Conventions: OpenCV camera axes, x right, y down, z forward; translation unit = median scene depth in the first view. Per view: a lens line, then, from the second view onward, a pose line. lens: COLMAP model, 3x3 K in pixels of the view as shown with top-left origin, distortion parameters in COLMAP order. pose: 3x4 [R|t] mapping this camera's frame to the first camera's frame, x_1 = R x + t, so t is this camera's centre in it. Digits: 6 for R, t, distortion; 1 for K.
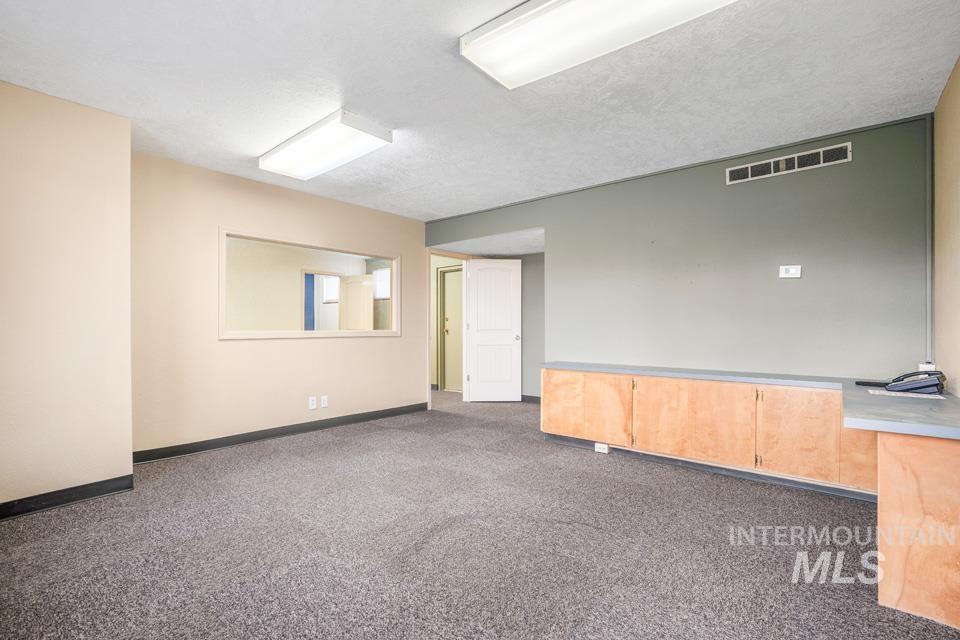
lens RADIAL K [[443.1, 0, 483.1], [0, 443.1, 327.7], [0, 0, 1]] dist [-0.017307, 0.010379]
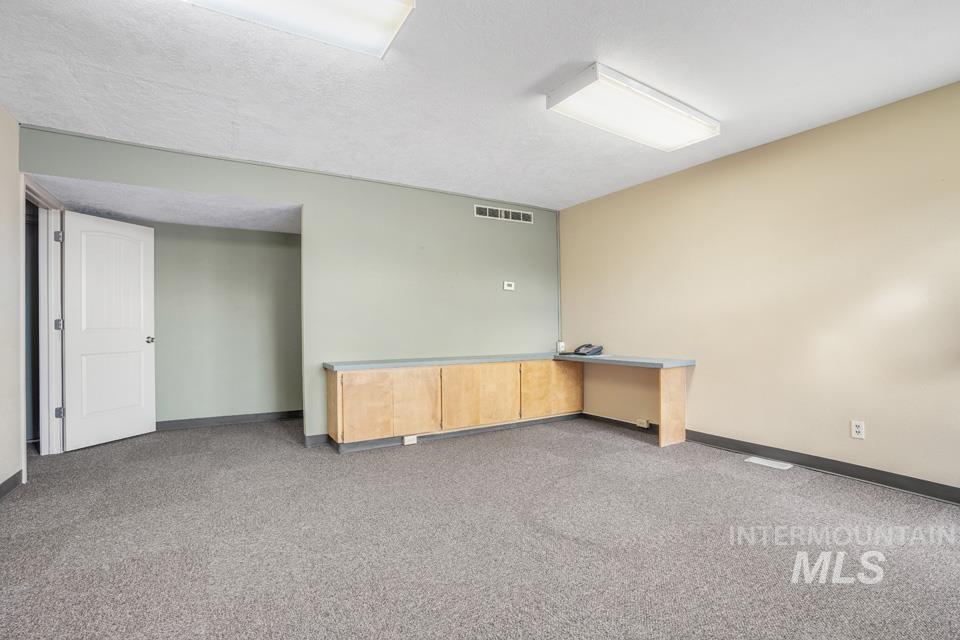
lens RADIAL K [[443.1, 0, 480.9], [0, 443.1, 320.4], [0, 0, 1]] dist [-0.017307, 0.010379]
pose [[0.344574, 0.004209, 0.938750, -0.701599], [0.007188, 0.999949, -0.007121, 0.000219], [-0.938732, 0.009201, 0.344526, 0.523073]]
